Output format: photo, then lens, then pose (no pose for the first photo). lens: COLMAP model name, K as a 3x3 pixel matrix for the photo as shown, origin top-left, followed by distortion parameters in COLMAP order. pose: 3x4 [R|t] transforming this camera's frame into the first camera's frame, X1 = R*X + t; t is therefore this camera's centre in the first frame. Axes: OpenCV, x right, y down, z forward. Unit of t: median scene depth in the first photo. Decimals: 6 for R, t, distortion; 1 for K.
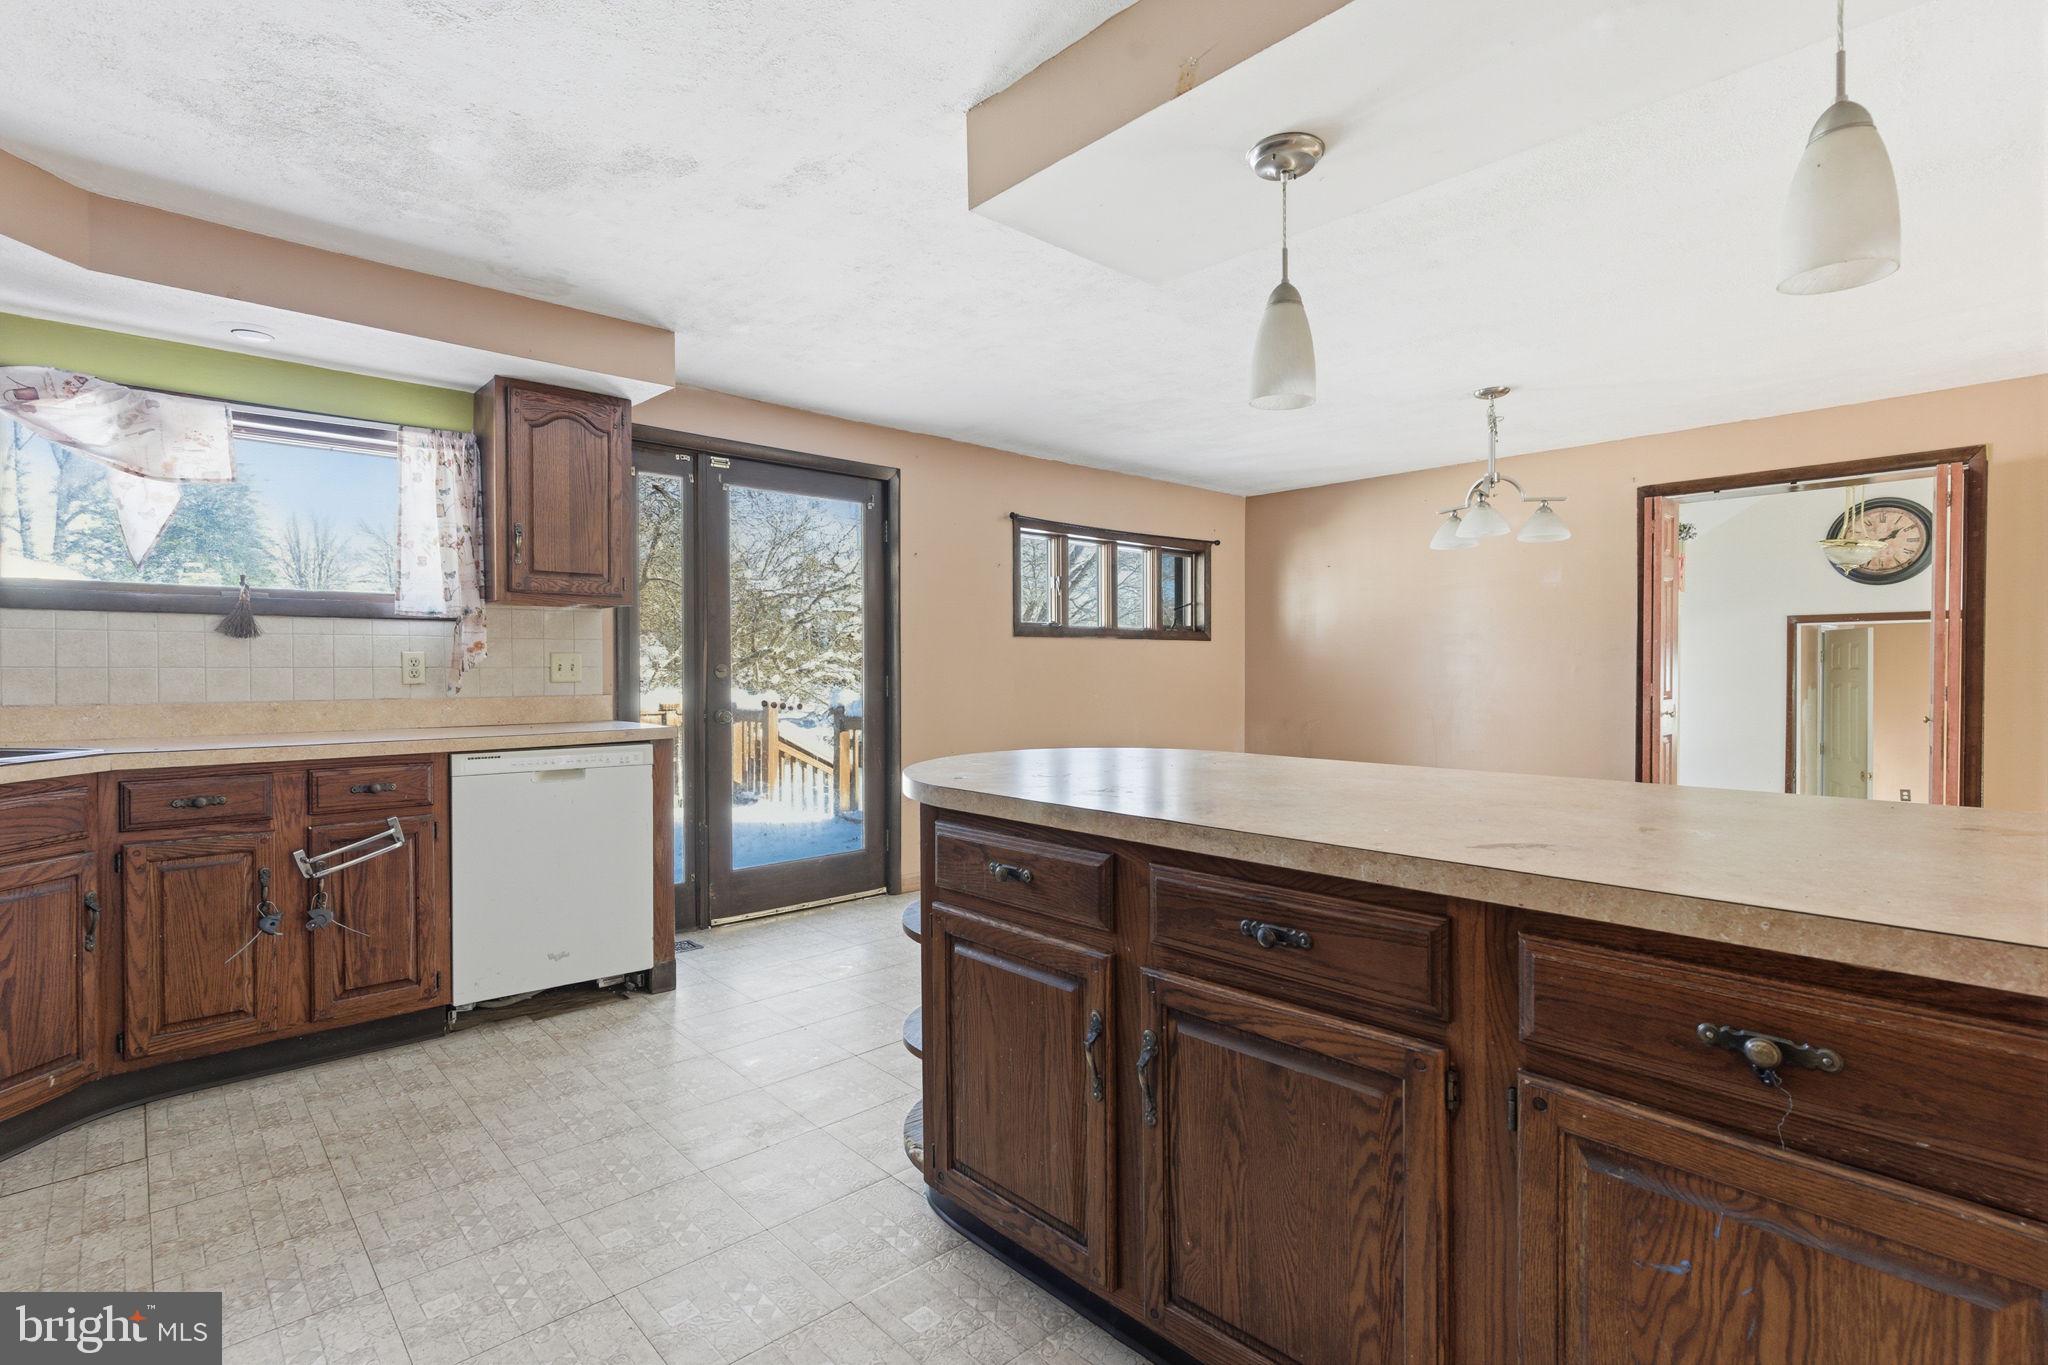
lens RADIAL K [[961.9, 0, 1022.4], [0, 961.9, 678.6], [0, 0, 1]] dist [0.011124, -0.010078]
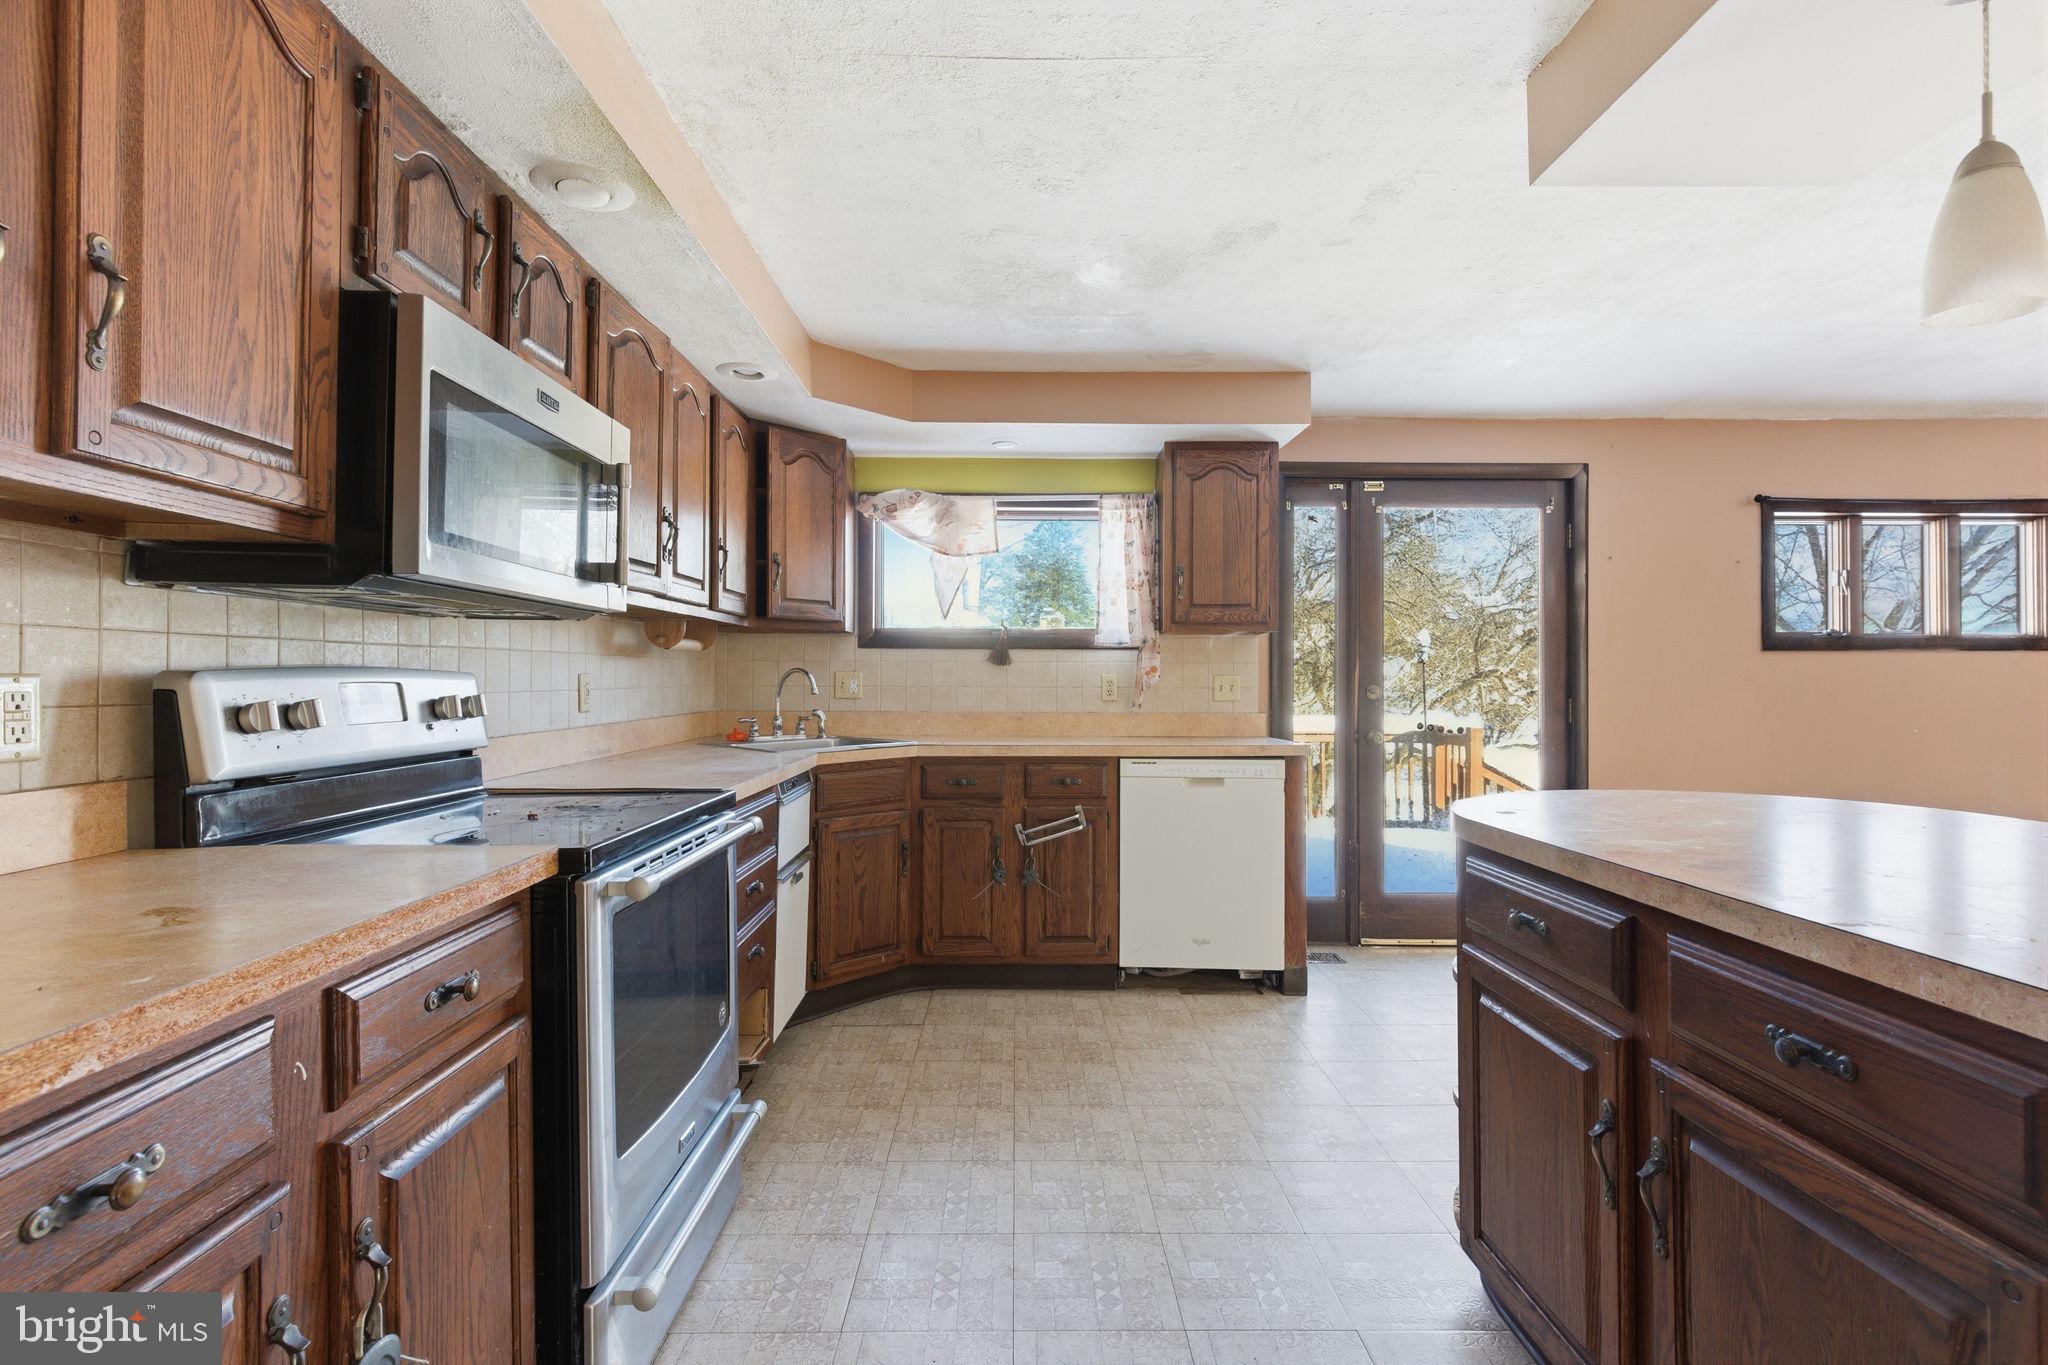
lens RADIAL K [[965.2, 0, 1026.2], [0, 965.2, 678.6], [0, 0, 1]] dist [0.001796, -0.000191]
pose [[0.737285, -0.002208, -0.675579, 0.139317], [-0.012404, 0.999782, -0.016804, -0.001046], [0.675468, 0.020769, 0.737096, 0.014946]]
